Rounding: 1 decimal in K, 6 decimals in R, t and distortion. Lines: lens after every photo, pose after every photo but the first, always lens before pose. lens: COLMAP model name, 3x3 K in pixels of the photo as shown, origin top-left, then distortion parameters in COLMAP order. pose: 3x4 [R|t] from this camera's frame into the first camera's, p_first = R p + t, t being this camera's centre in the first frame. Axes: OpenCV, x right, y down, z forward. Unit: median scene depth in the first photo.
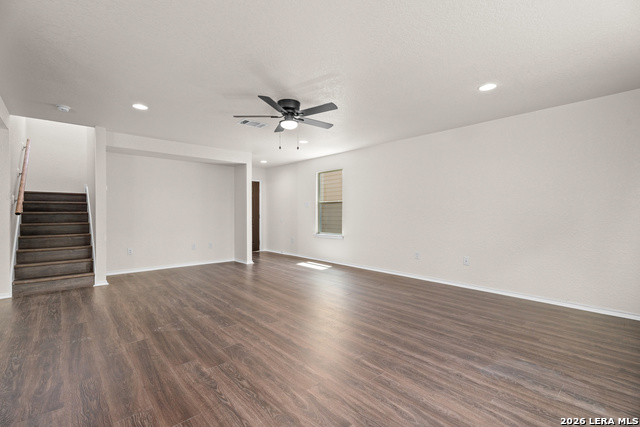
lens RADIAL K [[288.1, 0, 324.7], [0, 288.1, 217.3], [0, 0, 1]] dist [0.005635, 0.000325]
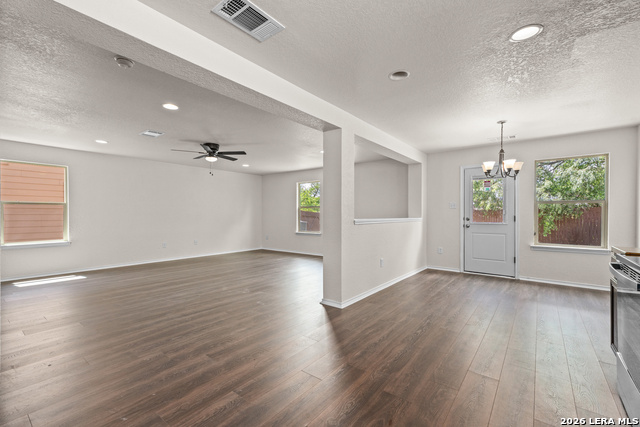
lens RADIAL K [[288.1, 0, 312.1], [0, 288.1, 210.3], [0, 0, 1]] dist [0.005635, 0.000325]
pose [[-0.124721, 0.005257, 0.992178, -1.604731], [0.014997, 0.999882, -0.003413, -0.025877], [-0.992078, 0.014454, -0.124786, 0.639085]]
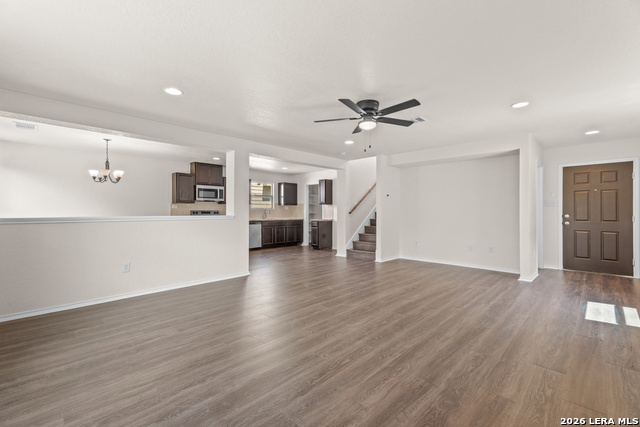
lens RADIAL K [[288.1, 0, 320.4], [0, 288.1, 211.8], [0, 0, 1]] dist [0.005635, 0.000325]
pose [[0.049131, -0.002442, -0.998789, 0.817275], [-0.015290, 0.999878, -0.003197, -0.014710], [0.998675, 0.015429, 0.049088, 0.752598]]
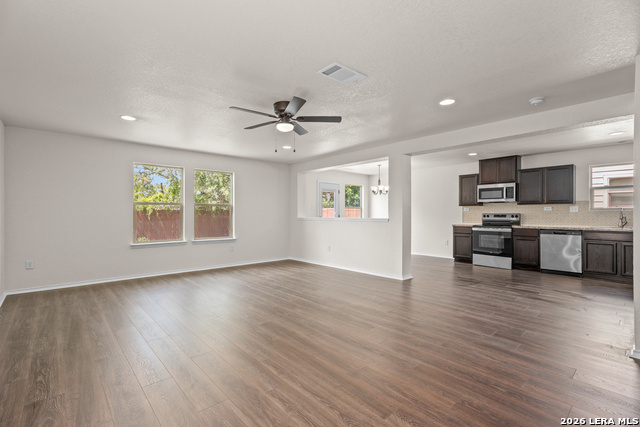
lens RADIAL K [[303.3, 0, 317.0], [0, 303.3, 214.1], [0, 0, 1]] dist [0.032142, 0.000323]
pose [[-0.999922, -0.006125, 0.010923, -0.231406], [-0.005917, 0.999803, 0.018936, -0.042490], [-0.011036, 0.018869, -0.999761, 1.923318]]
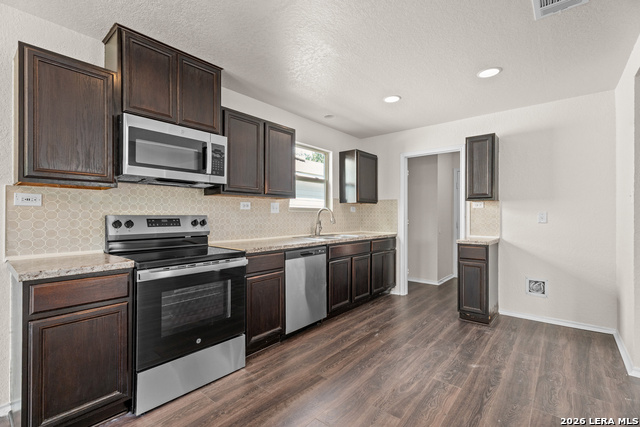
lens RADIAL K [[288.1, 0, 317.2], [0, 288.1, 215.1], [0, 0, 1]] dist [0.005635, 0.000325]
pose [[0.114149, -0.003365, -0.993458, -0.684457], [-0.018221, 0.999819, -0.005481, -0.021225], [0.993296, 0.018727, 0.114067, 0.271027]]
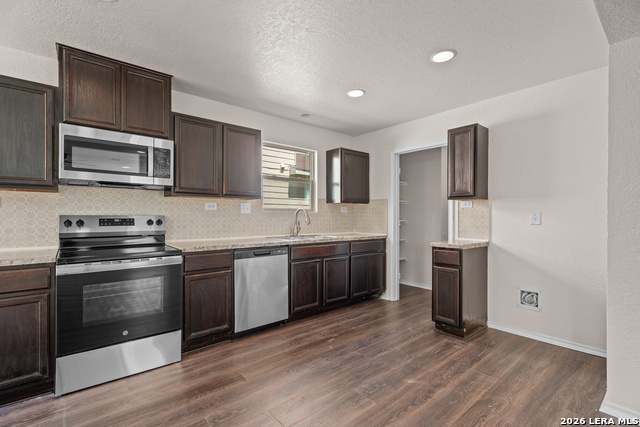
lens RADIAL K [[288.1, 0, 317.1], [0, 288.1, 216.6], [0, 0, 1]] dist [0.005635, 0.000325]
pose [[-0.054910, -0.001048, -0.998491, -0.690800], [-0.019722, 0.999806, 0.000035, -0.024652], [0.998297, 0.019694, -0.054920, 0.519961]]
